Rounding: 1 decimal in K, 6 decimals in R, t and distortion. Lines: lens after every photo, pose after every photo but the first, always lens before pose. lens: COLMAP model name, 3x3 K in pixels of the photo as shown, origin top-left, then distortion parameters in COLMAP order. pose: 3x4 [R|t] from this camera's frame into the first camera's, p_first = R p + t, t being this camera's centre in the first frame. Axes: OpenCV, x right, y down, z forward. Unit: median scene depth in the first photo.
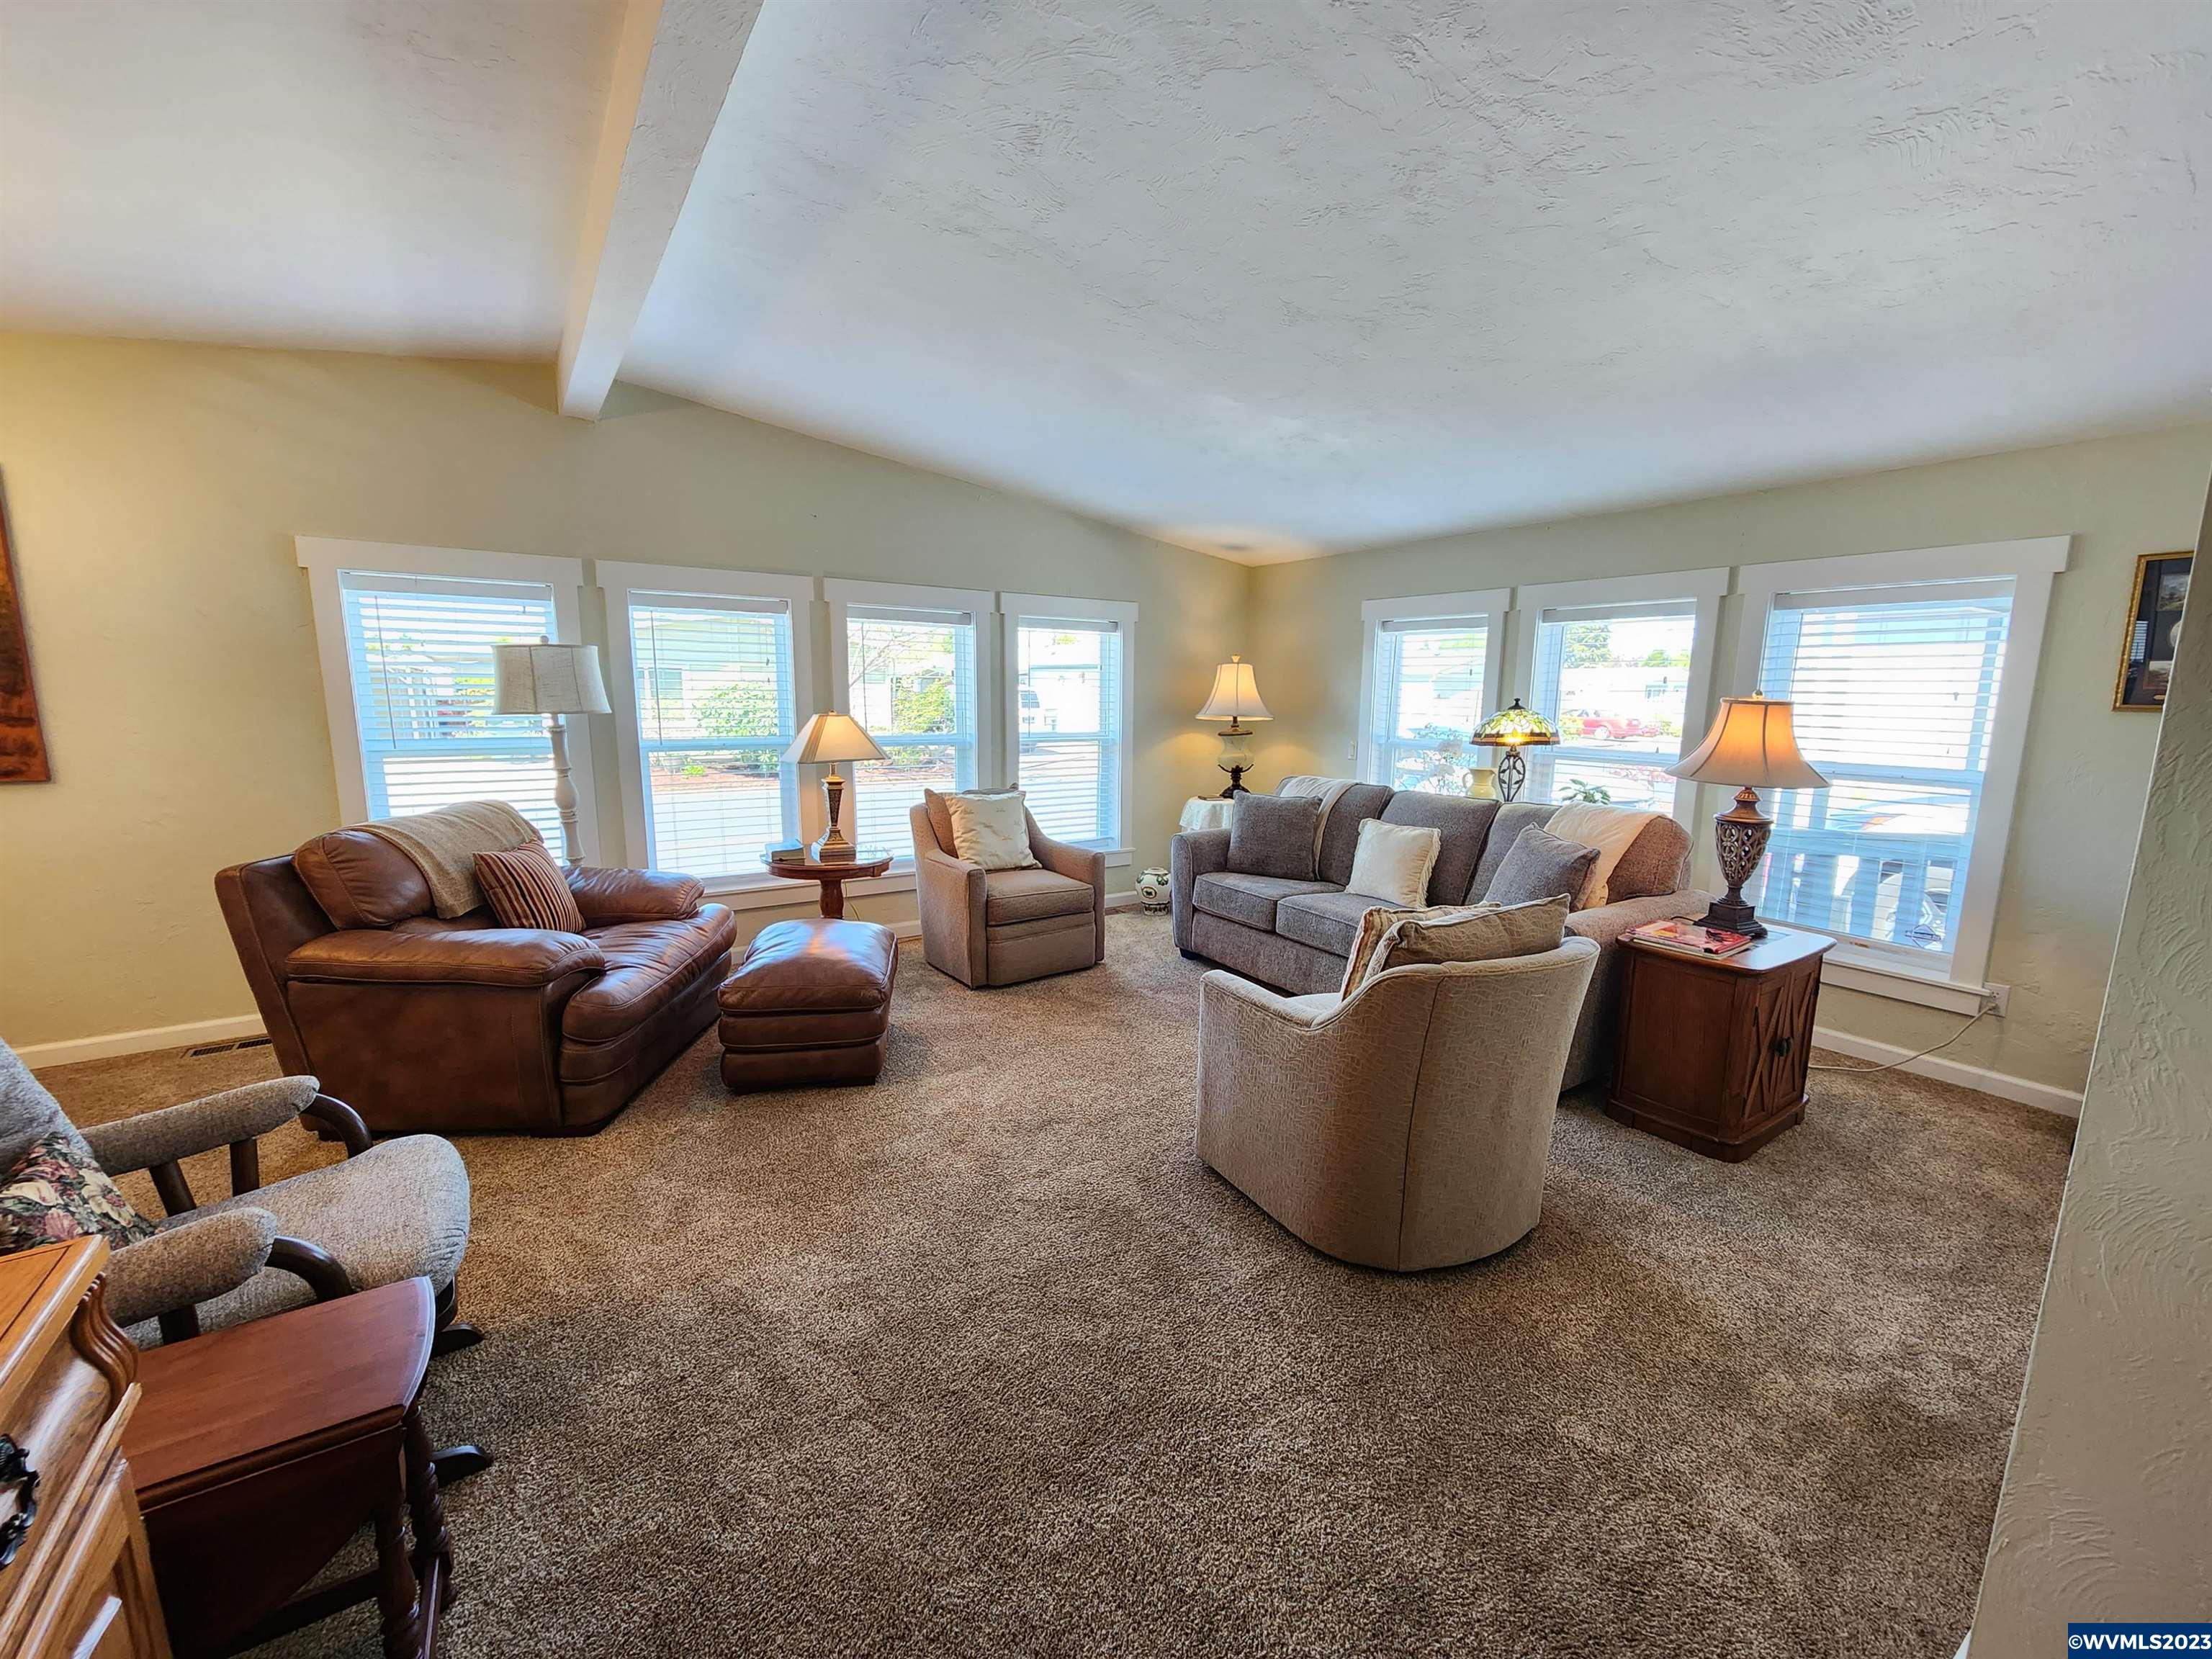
lens RADIAL K [[899.7, 0, 1112.5], [0, 899.7, 833.2], [0, 0, 1]] dist [-0.000698, -0.000269]
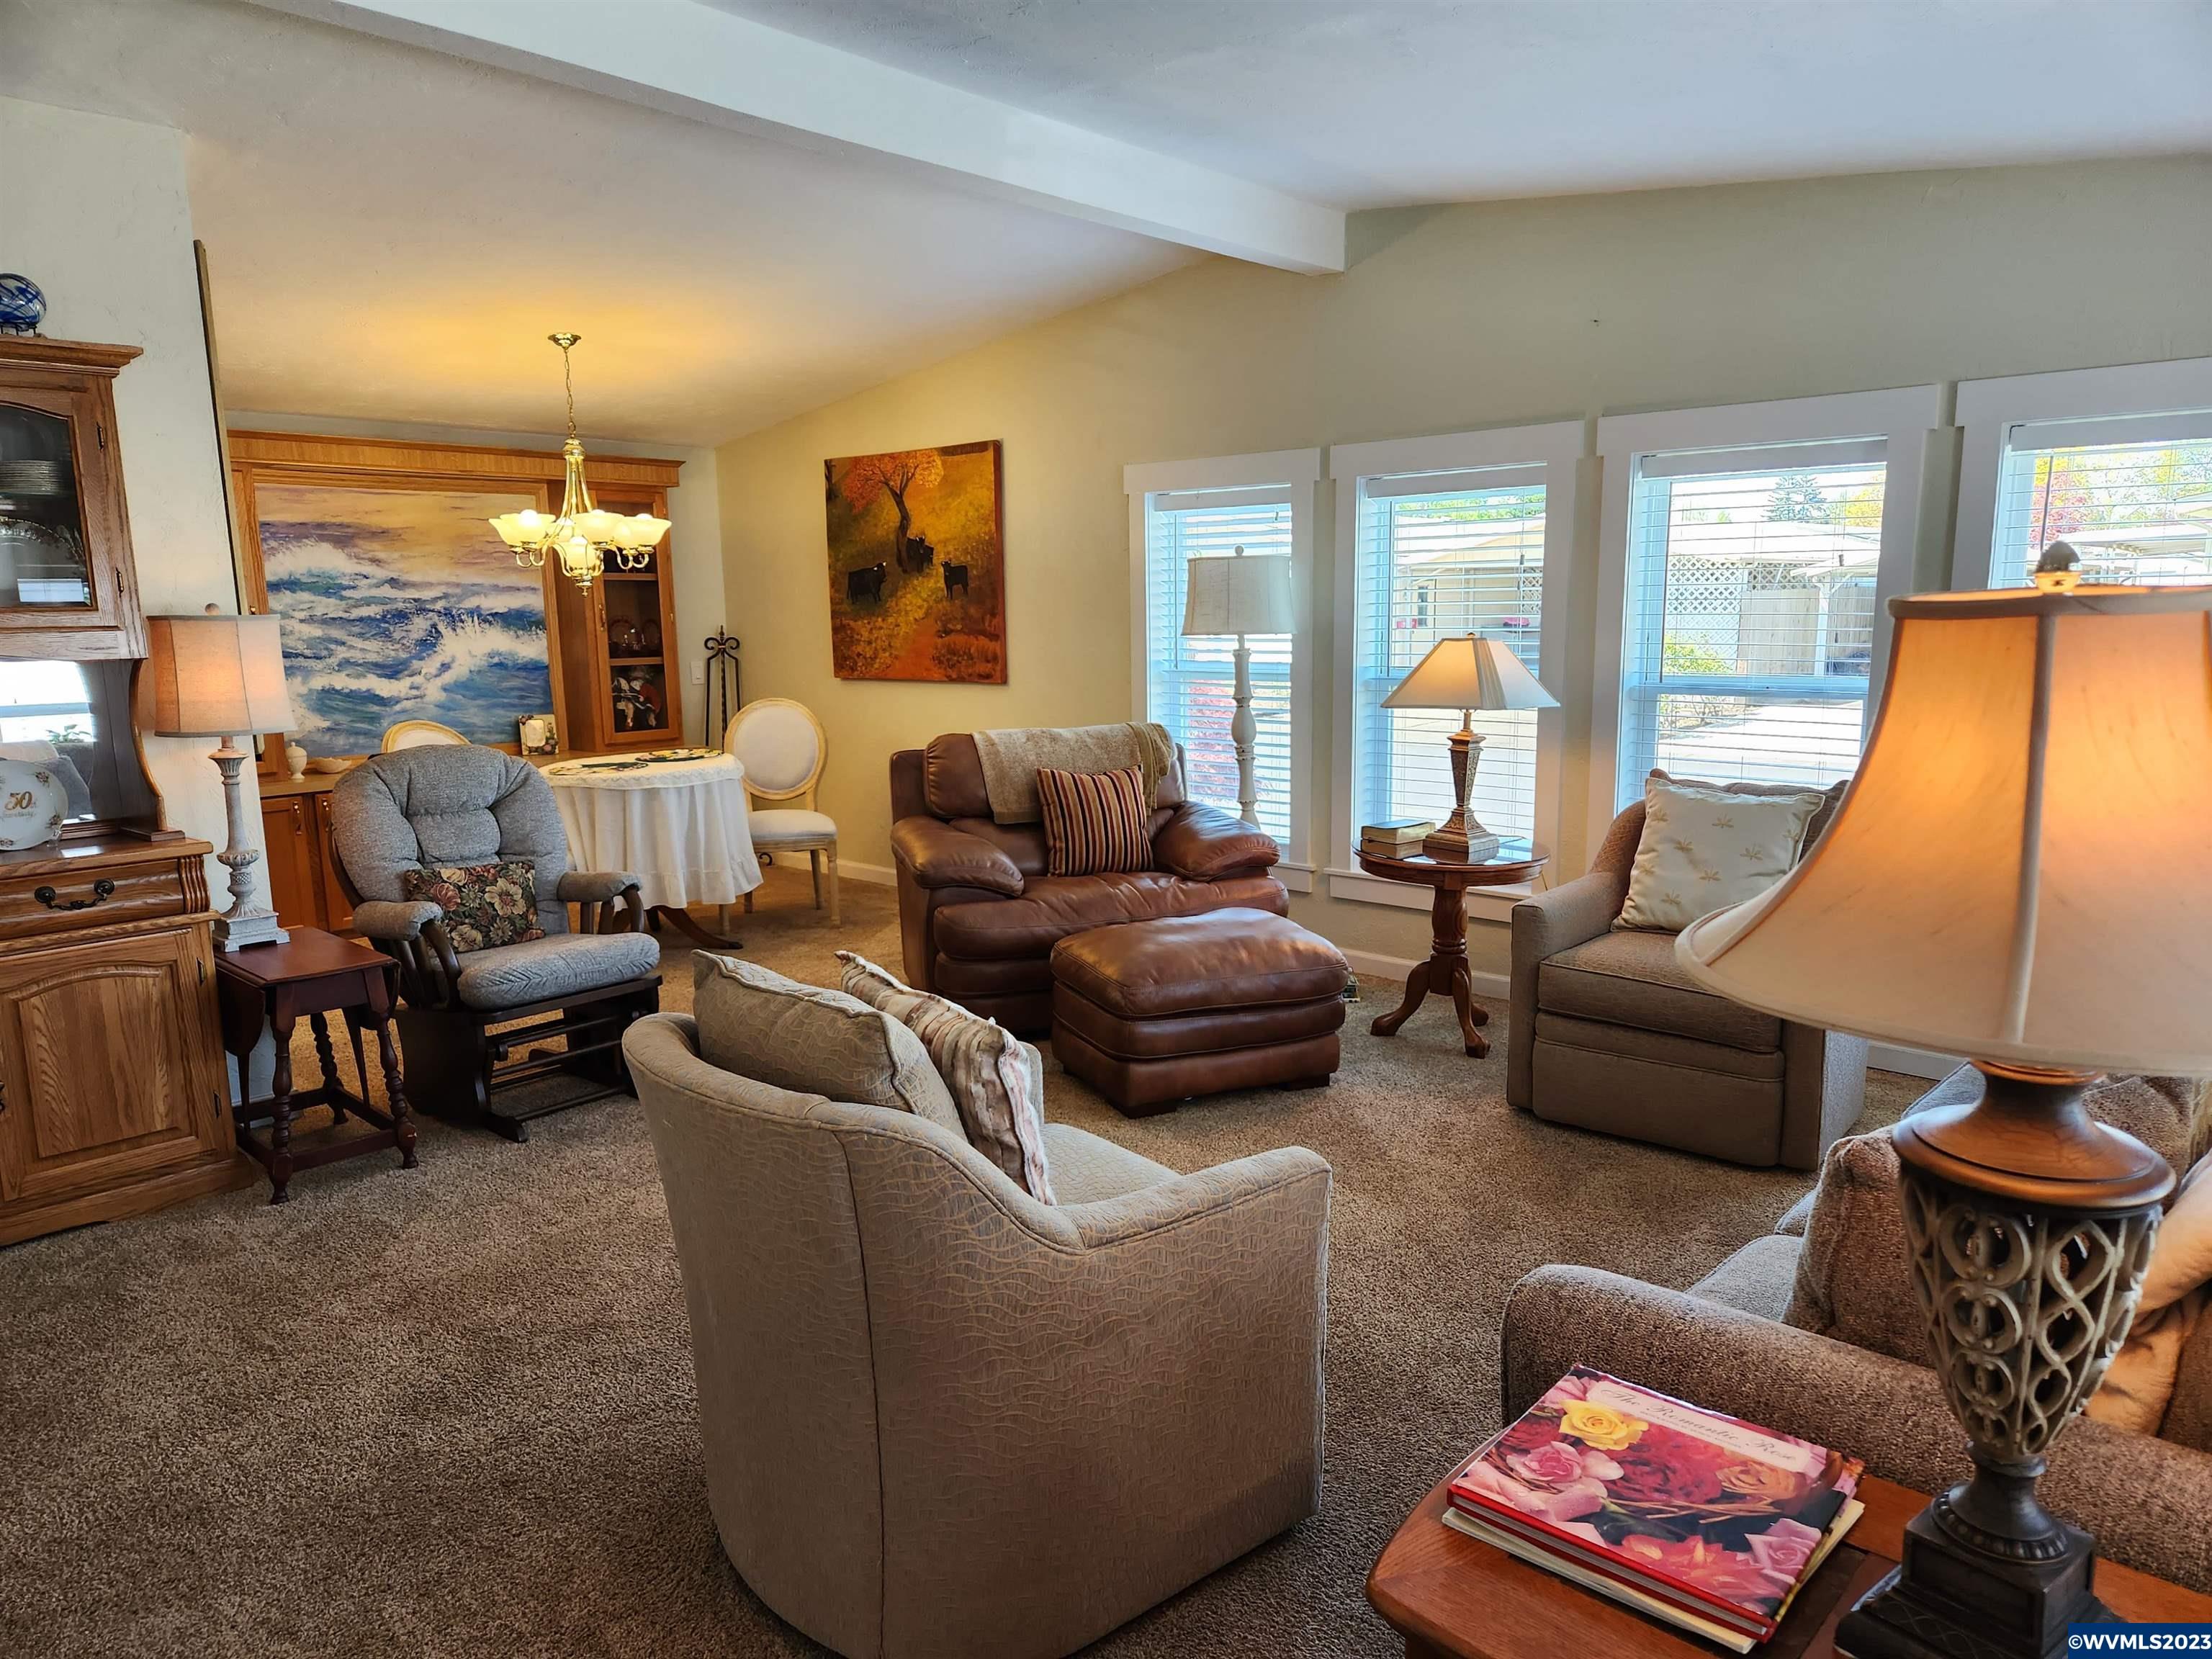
lens RADIAL K [[1469.6, 0, 1111.7], [0, 1469.6, 833.8], [0, 0, 1]] dist [0.059120, -0.038795]
pose [[0.227093, 0.136408, -0.964273, 0.713119], [-0.136641, 0.984810, 0.107134, -0.072686], [0.964240, 0.107430, 0.242283, 0.514813]]
